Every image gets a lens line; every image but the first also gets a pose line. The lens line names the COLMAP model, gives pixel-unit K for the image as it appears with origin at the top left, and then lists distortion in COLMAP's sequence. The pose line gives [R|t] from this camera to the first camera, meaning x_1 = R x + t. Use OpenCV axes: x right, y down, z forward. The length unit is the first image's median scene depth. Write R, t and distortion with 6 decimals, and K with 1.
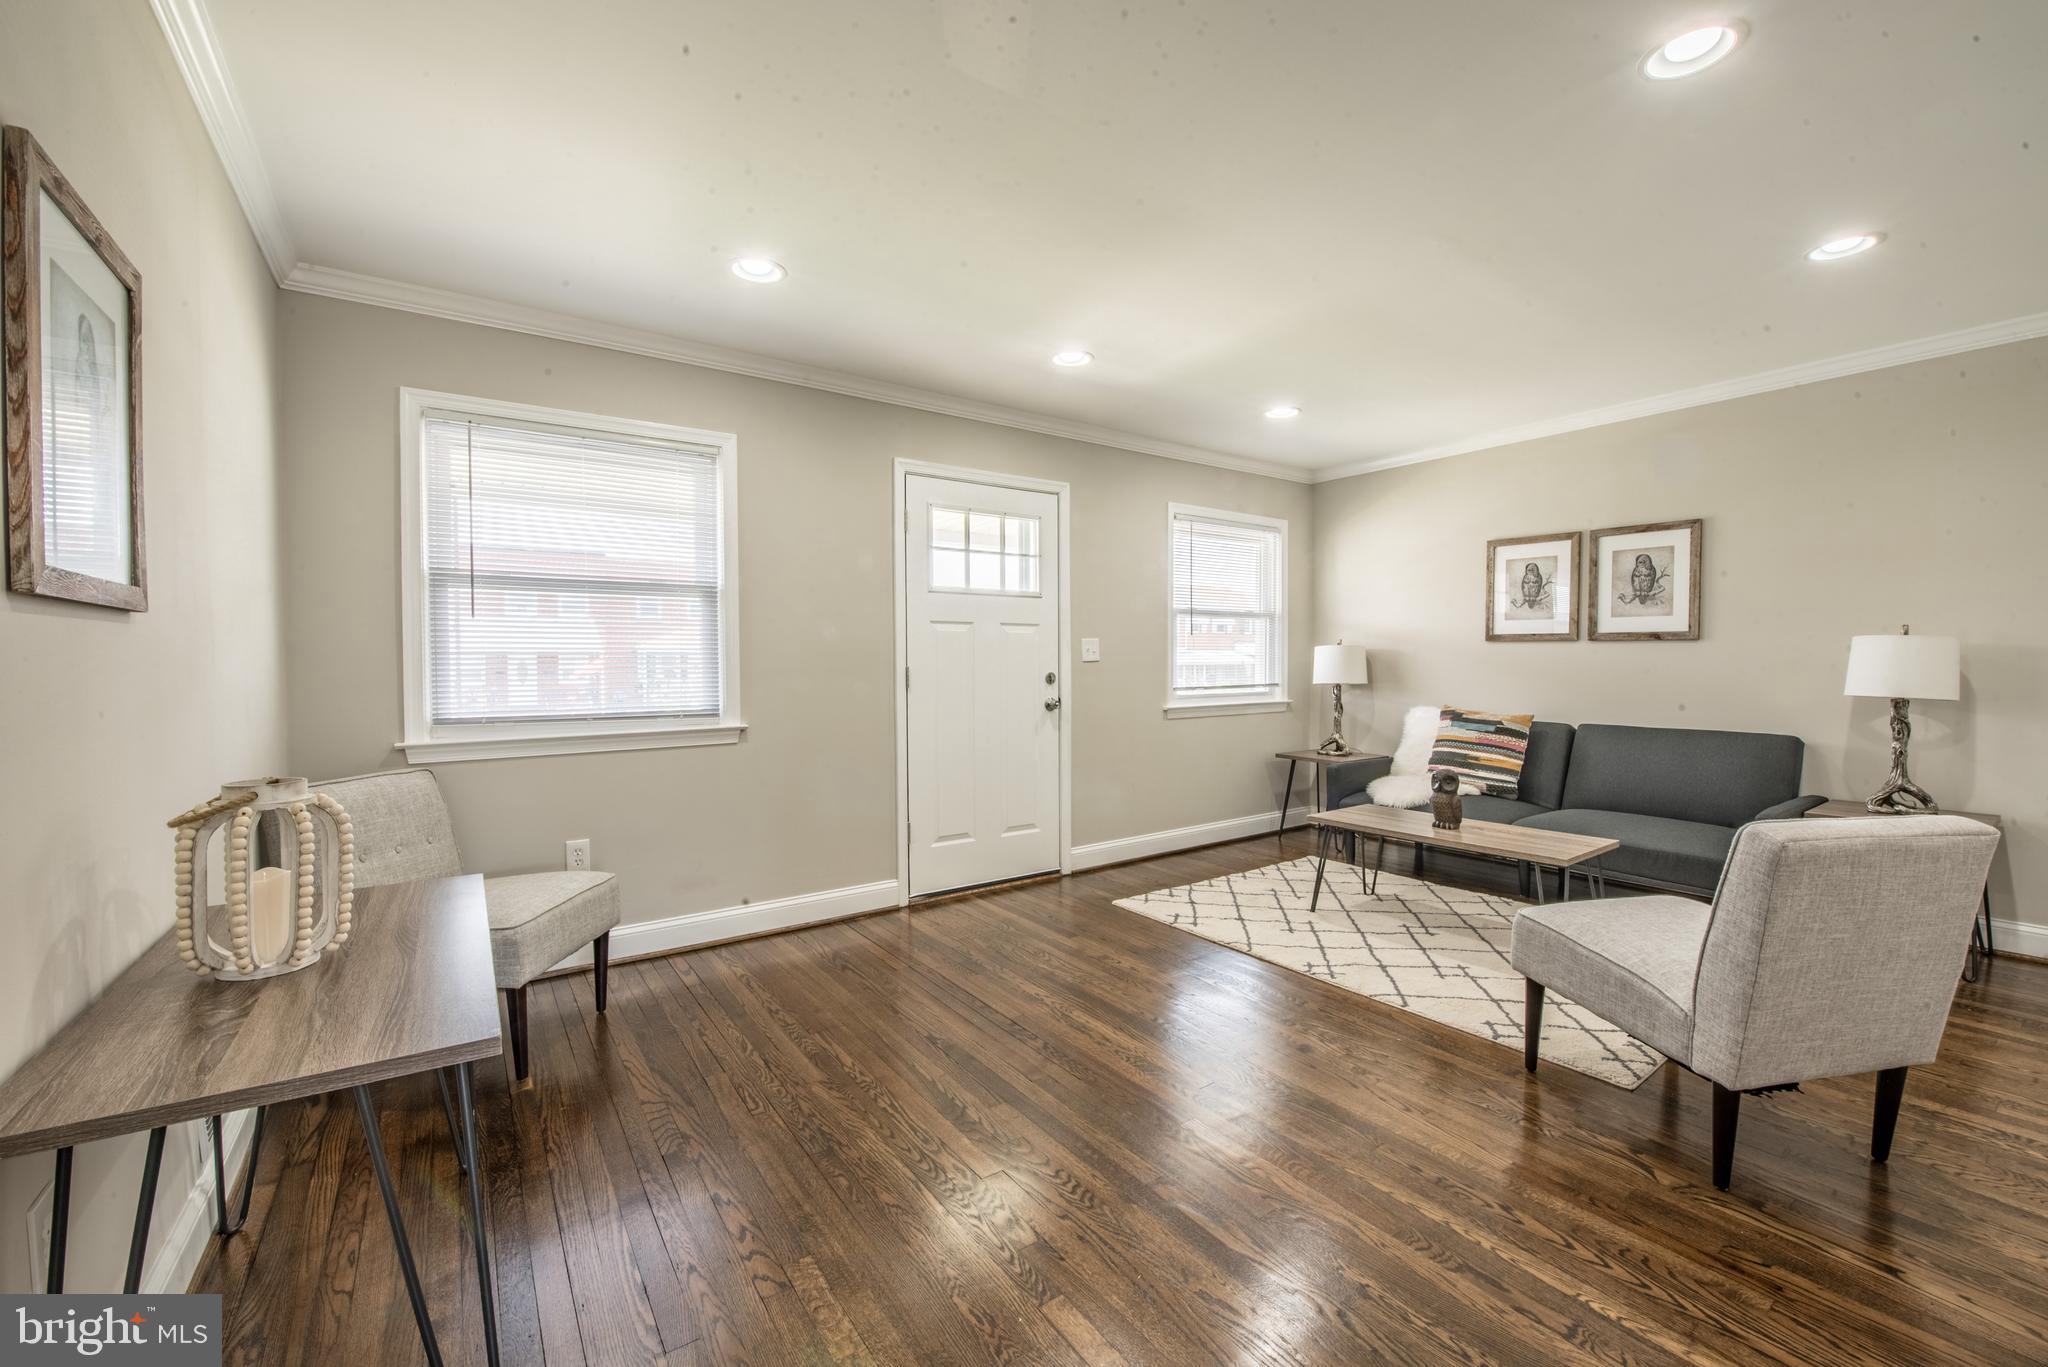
lens RADIAL K [[823.3, 0, 1017.9], [0, 823.3, 684.7], [0, 0, 1]] dist [-0.019680, -0.000534]
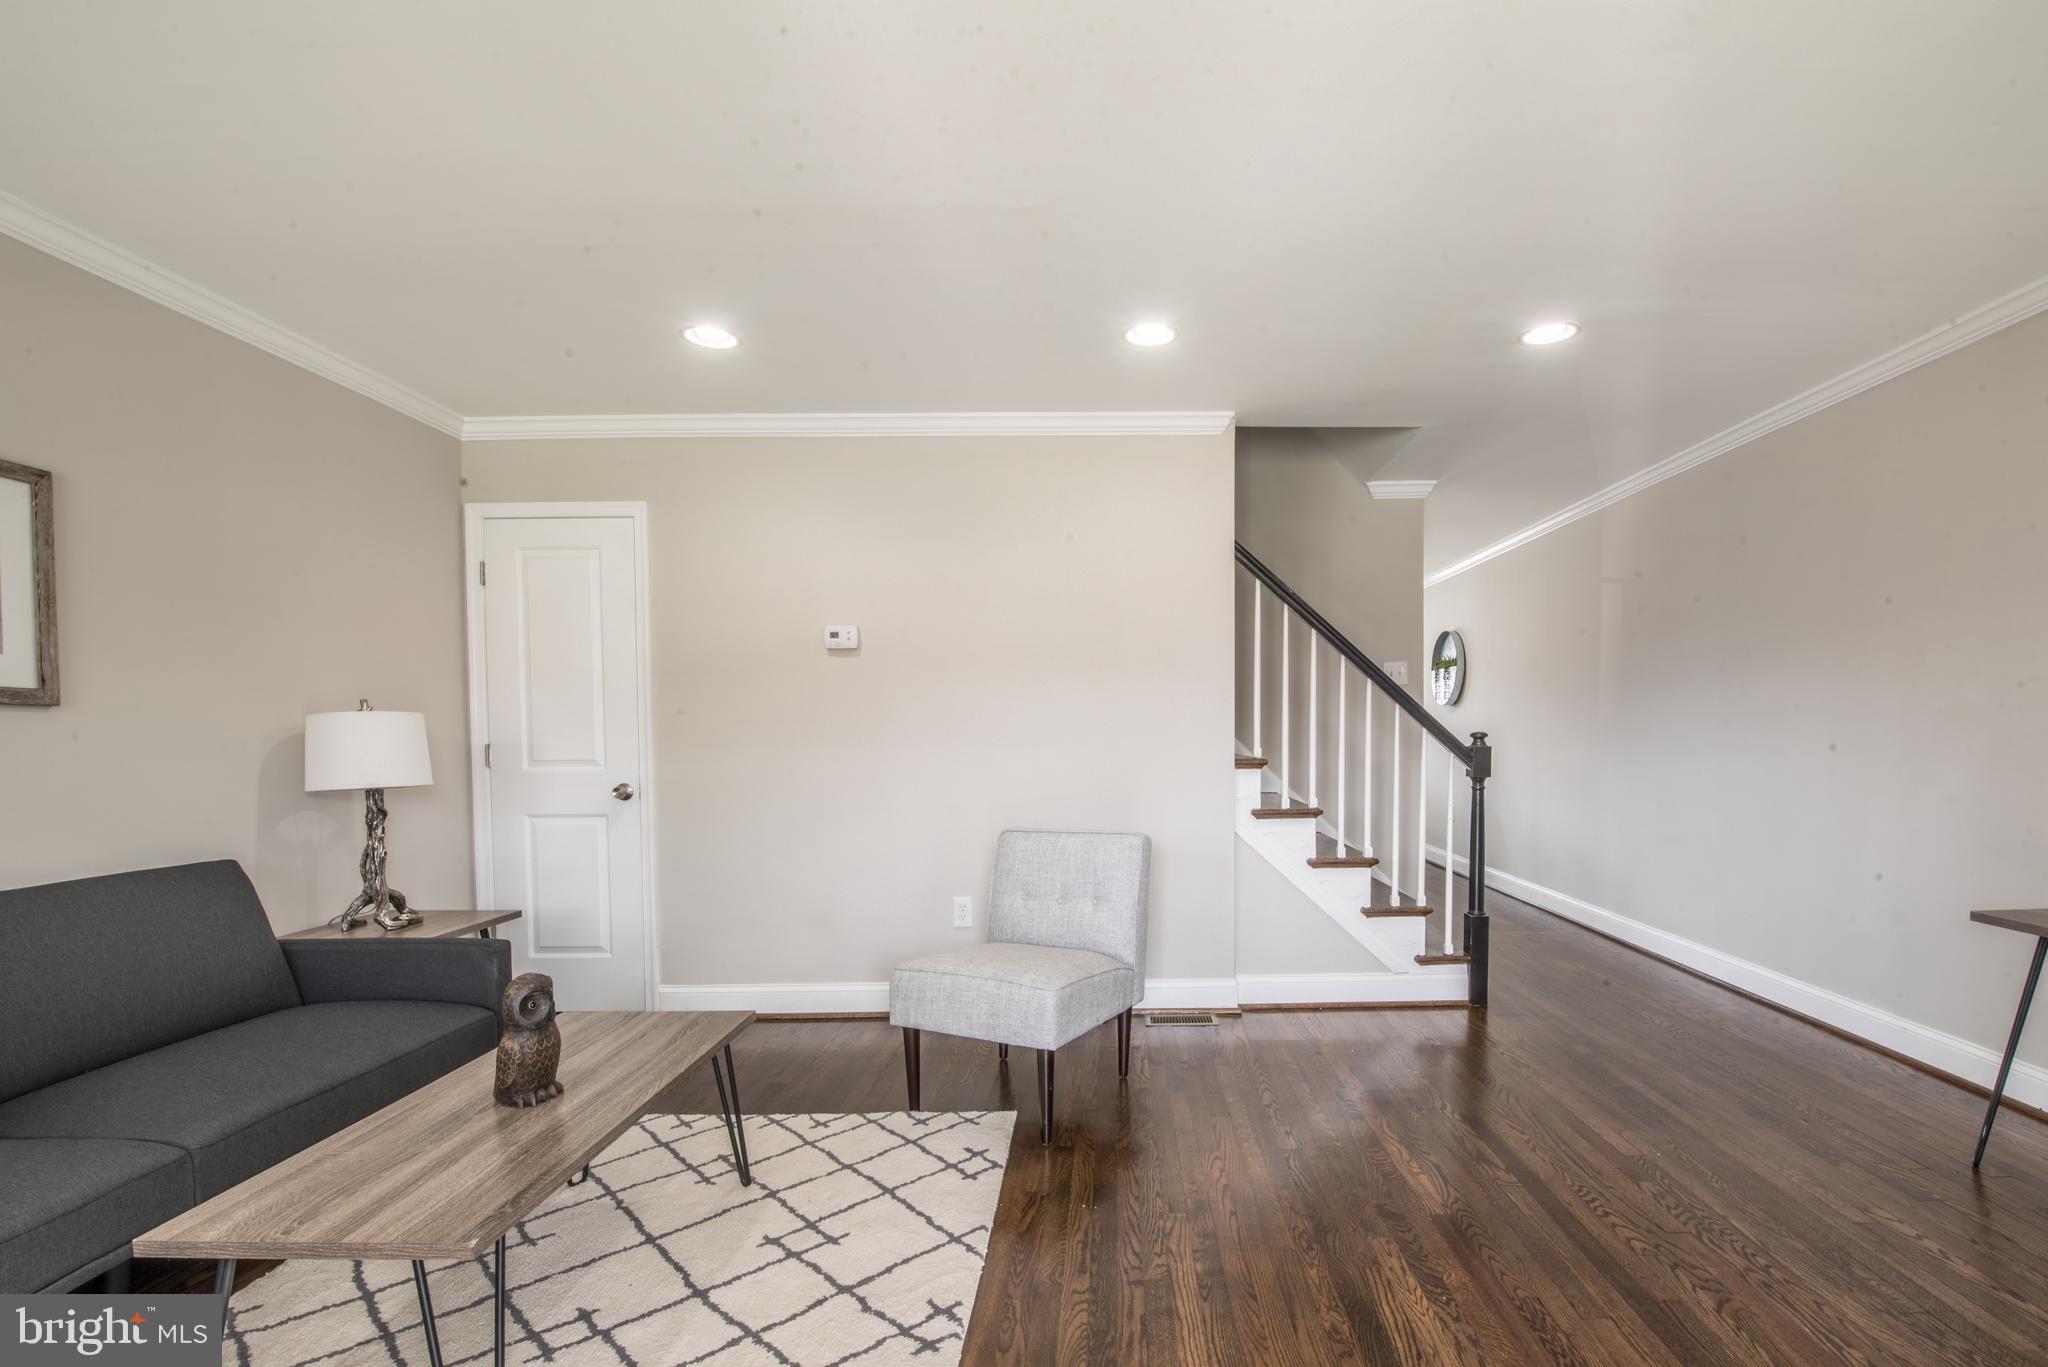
lens RADIAL K [[903.2, 0, 1114.2], [0, 903.2, 764.6], [0, 0, 1]] dist [-0.020749, -0.000171]
pose [[-0.828738, -0.009669, 0.559553, -0.035196], [0.029445, 0.997713, 0.060850, -0.035829], [-0.558861, 0.066905, -0.826558, 1.237276]]
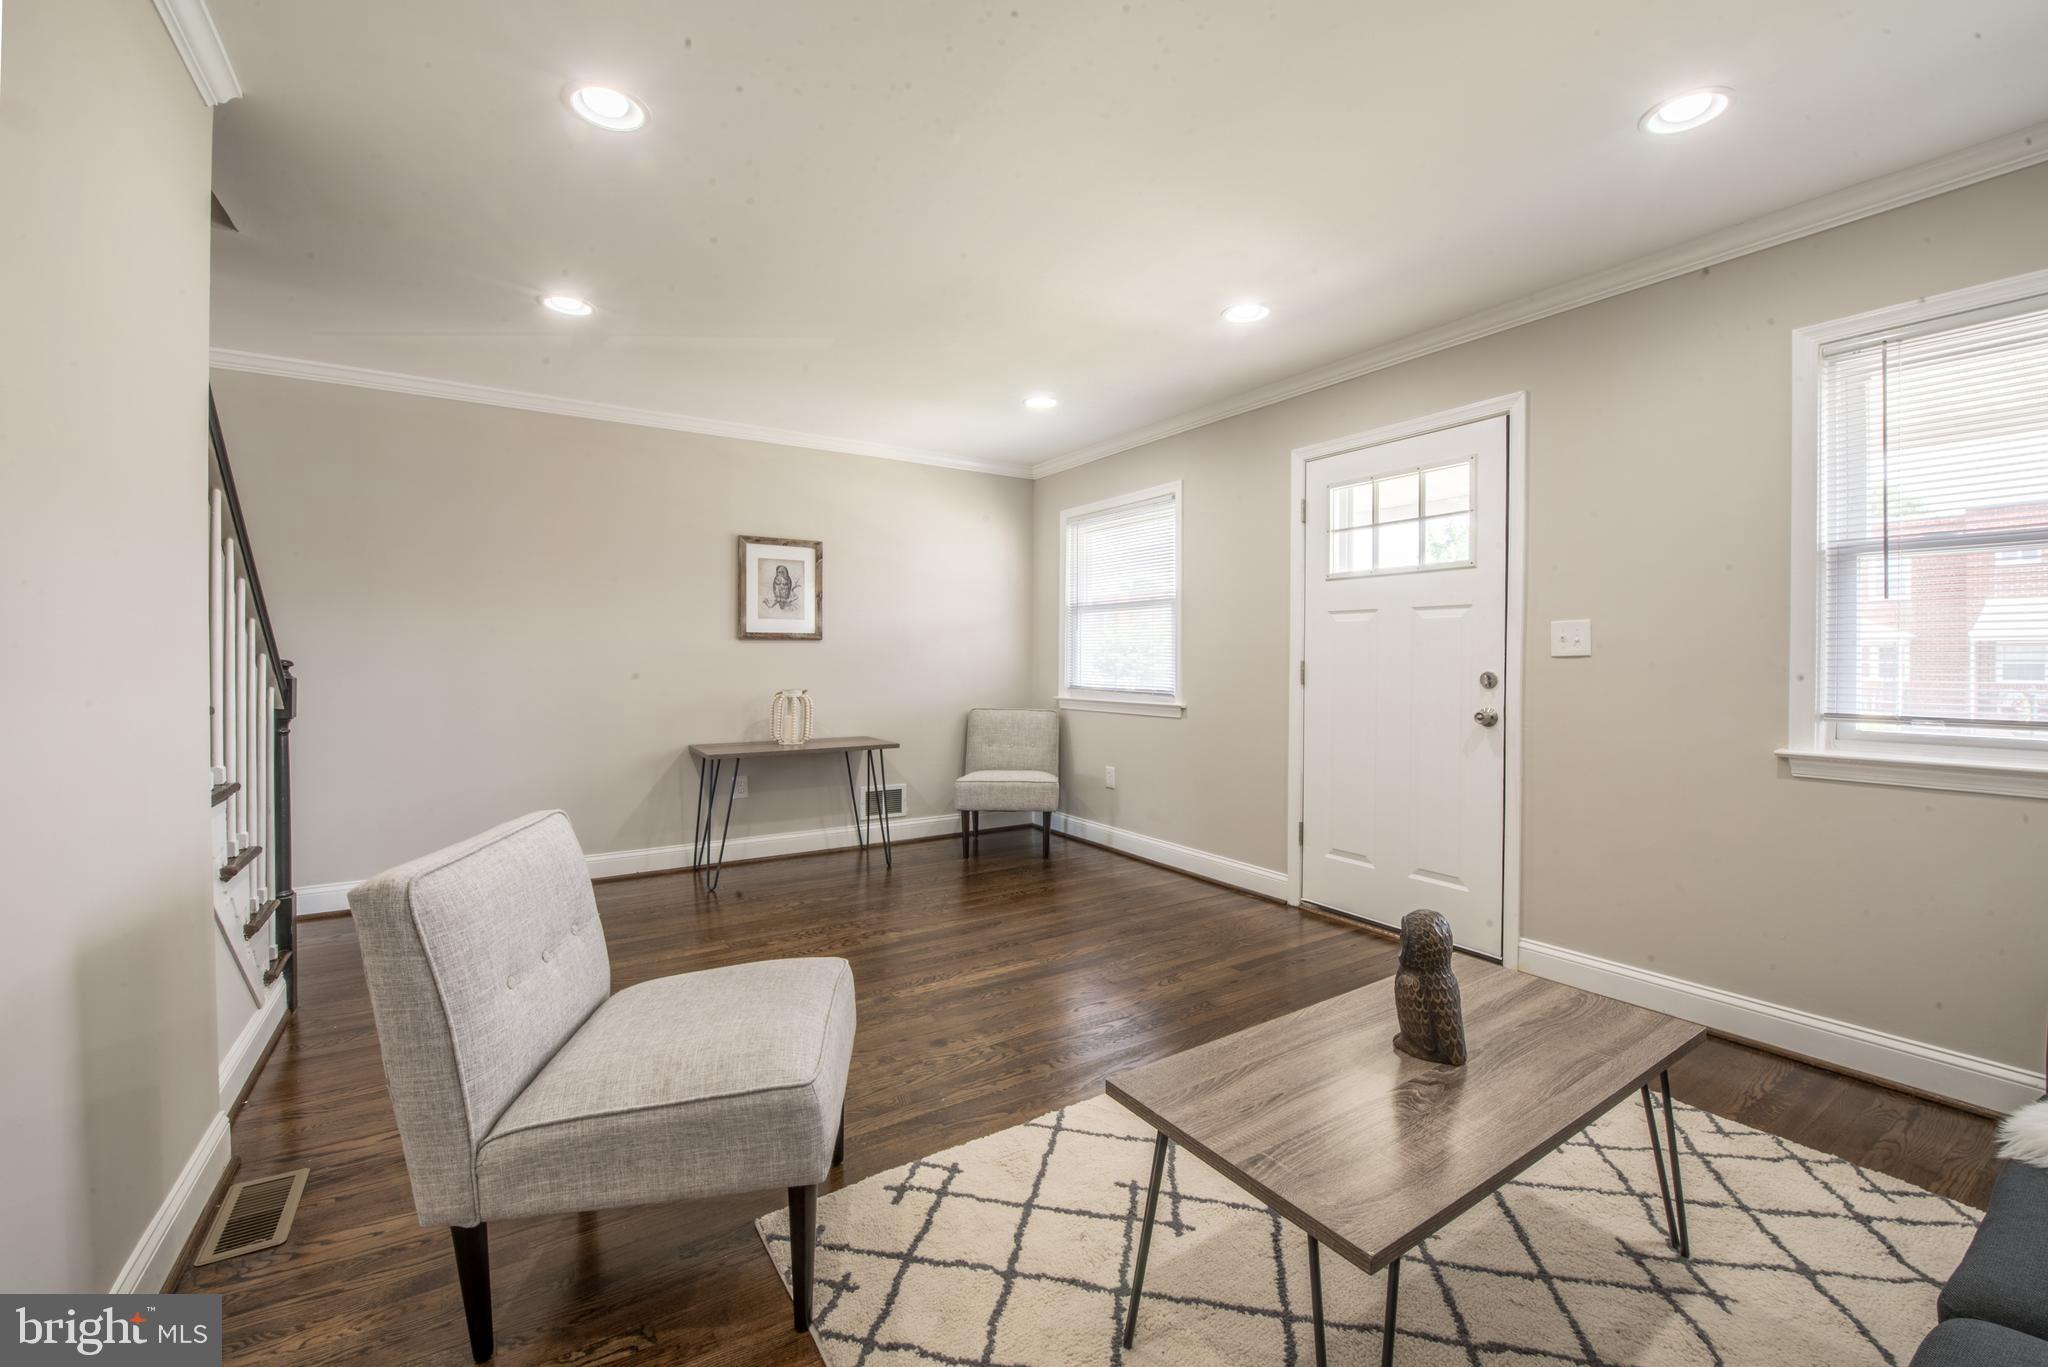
lens RADIAL K [[816.4, 0, 1028.3], [0, 816.4, 663.1], [0, 0, 1]] dist [-0.029763, -0.000112]
pose [[-0.031514, 0.012385, -0.999427, 0.955892], [-0.030046, 0.999460, 0.013332, -0.025257], [0.999052, 0.030449, -0.031125, 0.810247]]
